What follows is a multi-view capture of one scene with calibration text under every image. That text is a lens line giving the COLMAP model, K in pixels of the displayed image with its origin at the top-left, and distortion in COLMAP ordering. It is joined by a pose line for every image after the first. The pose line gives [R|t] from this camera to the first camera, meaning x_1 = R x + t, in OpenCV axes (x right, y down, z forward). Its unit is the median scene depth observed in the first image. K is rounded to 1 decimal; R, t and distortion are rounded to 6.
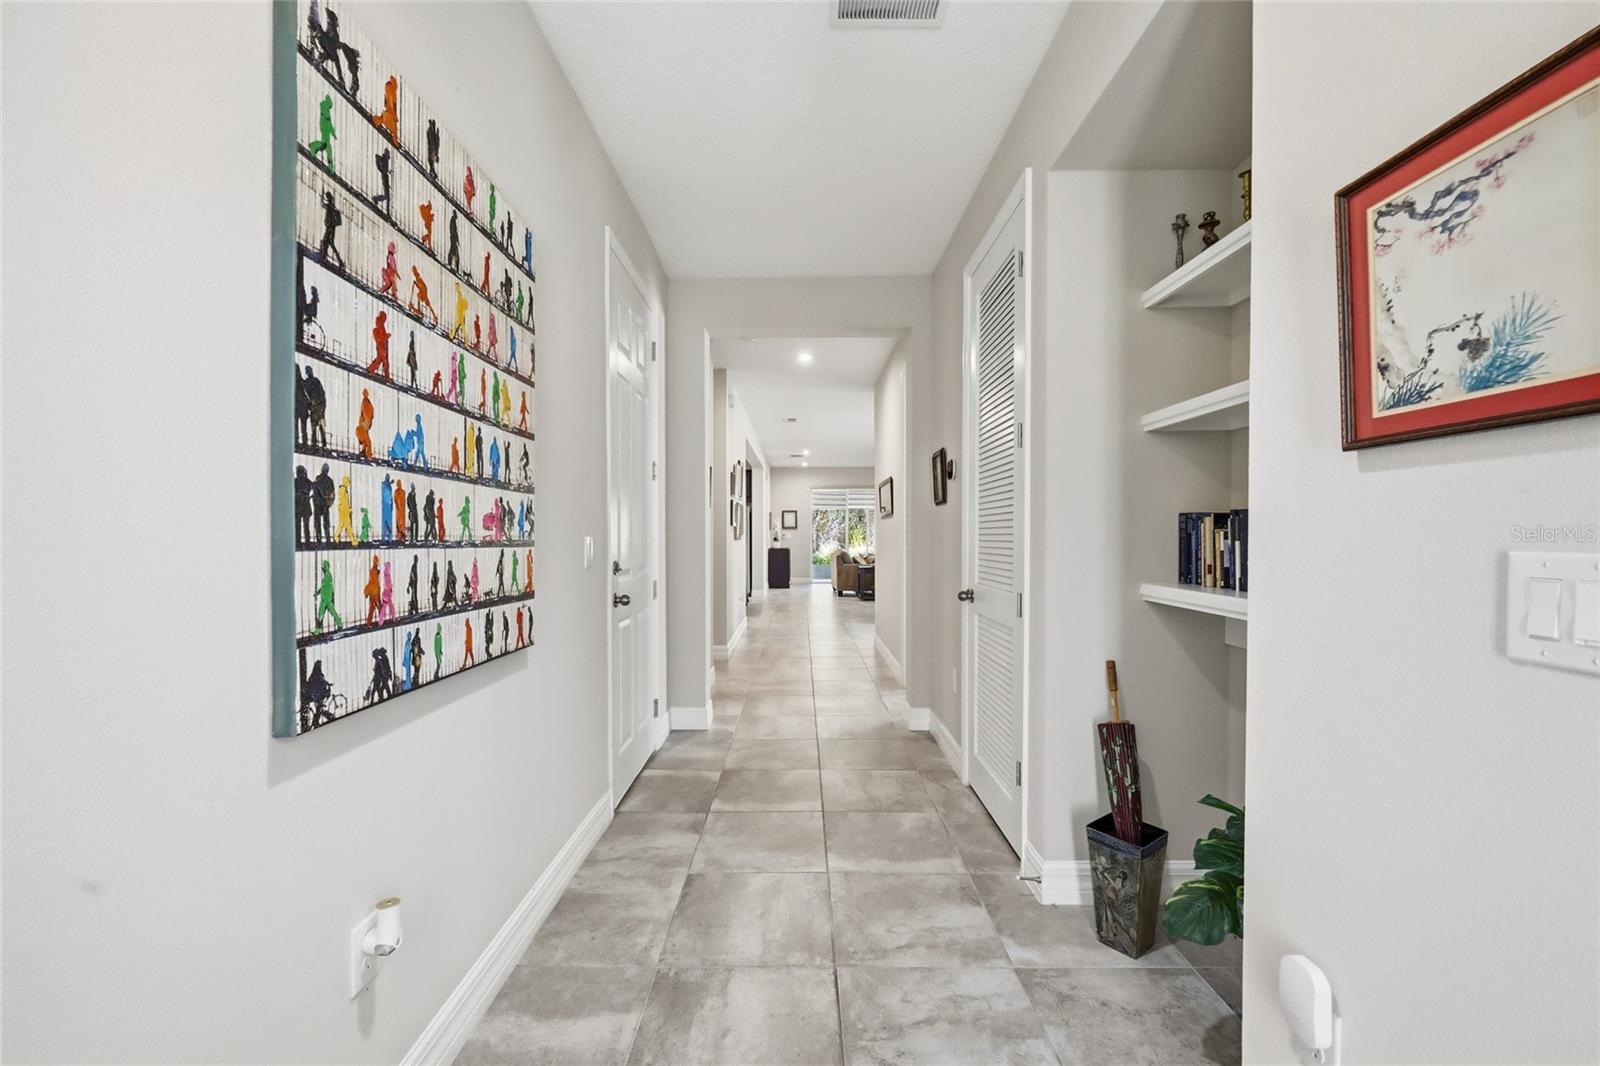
lens RADIAL K [[645.5, 0, 799.5], [0, 645.5, 538.5], [0, 0, 1]] dist [-0.002510, 0.000022]
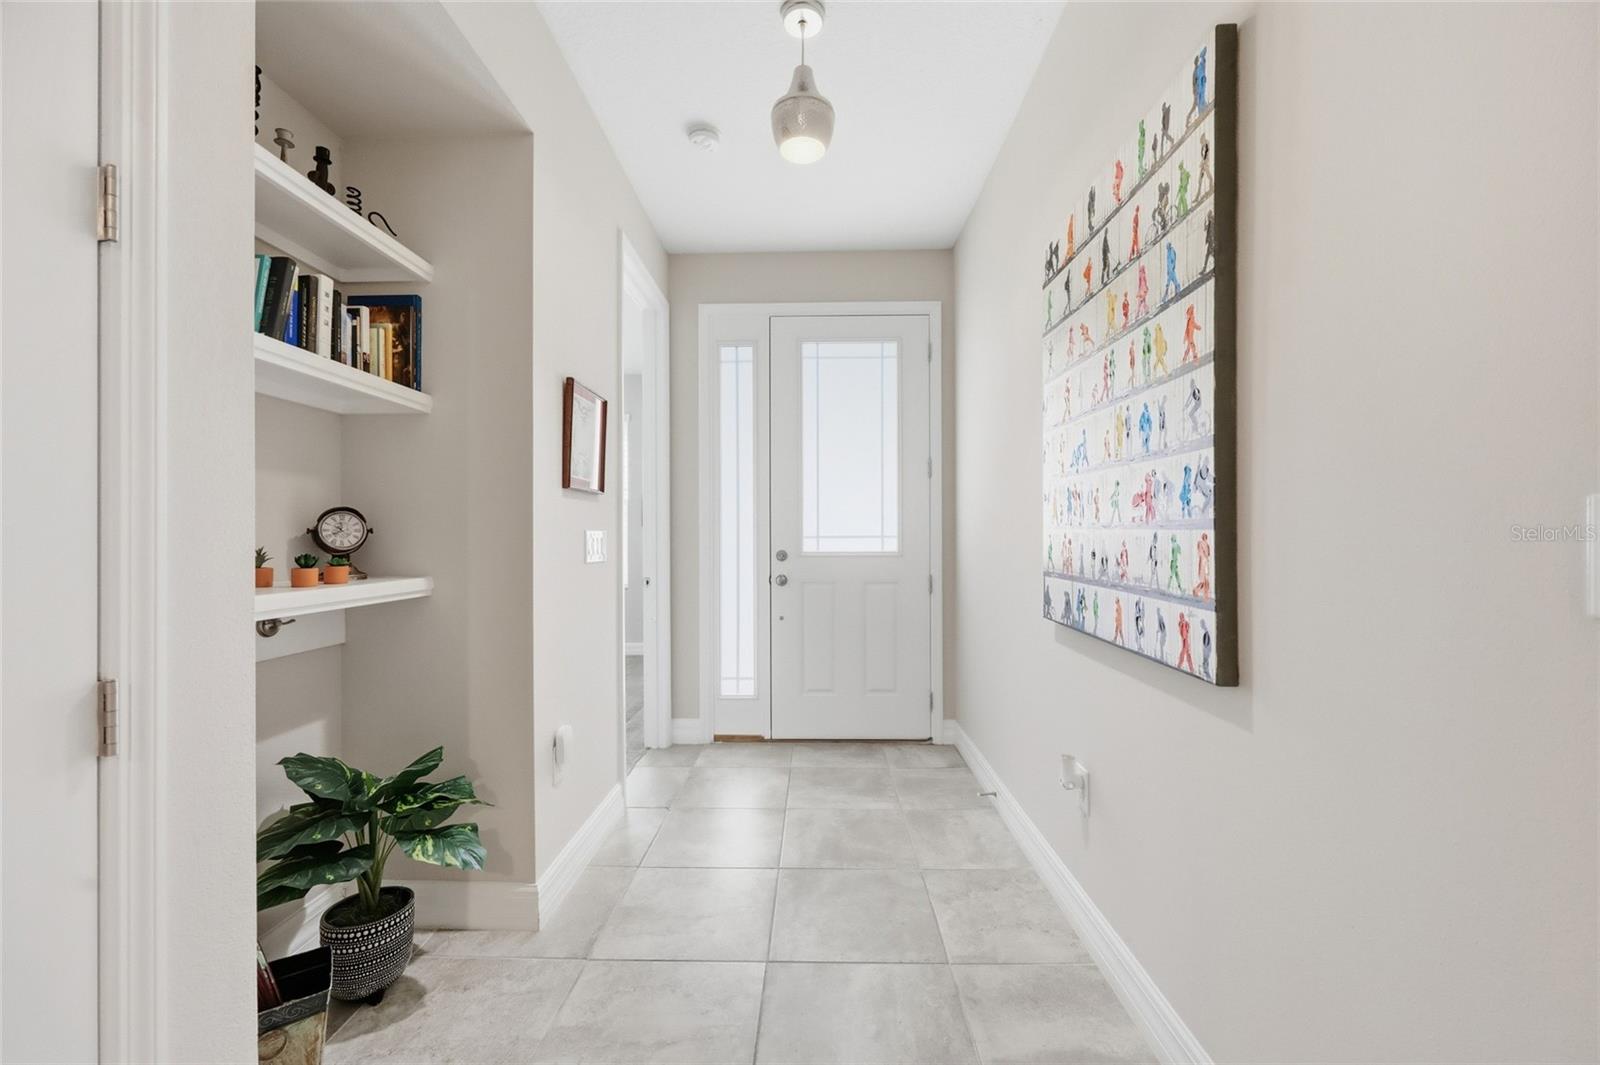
lens RADIAL K [[645.5, 0, 800.5], [0, 645.5, 530.8], [0, 0, 1]] dist [-0.002510, 0.000022]
pose [[-0.999669, 0.003925, 0.025420, -0.027654], [0.003866, 0.999990, -0.002354, 0.016916], [-0.025429, -0.002255, -0.999674, 1.989937]]
